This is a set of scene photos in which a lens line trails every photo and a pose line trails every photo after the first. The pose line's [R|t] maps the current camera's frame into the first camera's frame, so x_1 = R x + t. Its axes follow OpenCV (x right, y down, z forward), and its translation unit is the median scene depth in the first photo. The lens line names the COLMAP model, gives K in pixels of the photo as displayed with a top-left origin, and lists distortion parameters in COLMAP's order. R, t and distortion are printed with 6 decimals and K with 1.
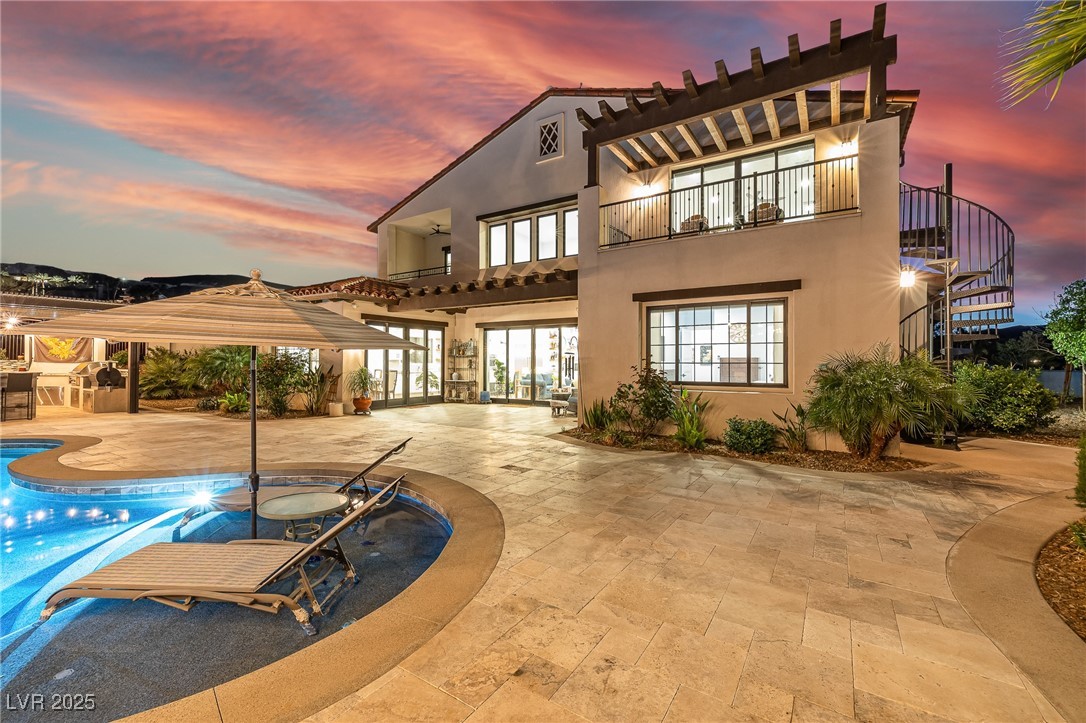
lens RADIAL K [[462.3, 0, 536.9], [0, 462.3, 356.1], [0, 0, 1]] dist [0.003911, 0.000147]
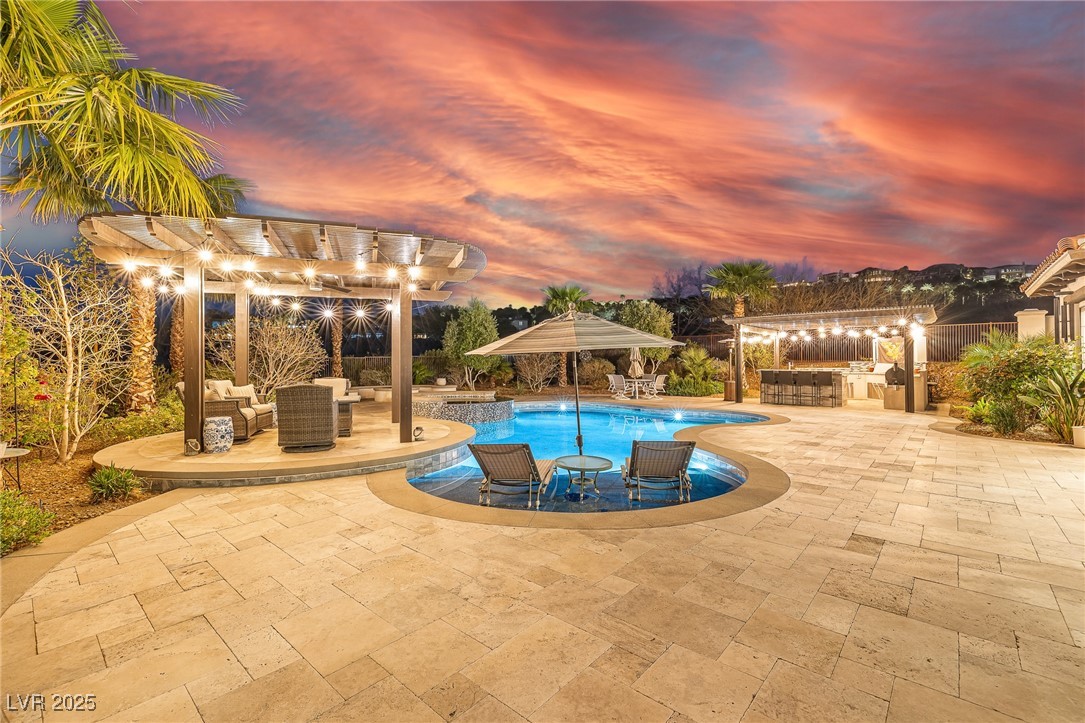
lens RADIAL K [[461.9, 0, 530.7], [0, 461.9, 360.2], [0, 0, 1]] dist [0.003911, 0.000147]
pose [[-0.153827, -0.011555, -0.988030, 0.247755], [0.018560, 0.999721, -0.014581, 0.006171], [0.987923, -0.020581, -0.153570, 0.284887]]
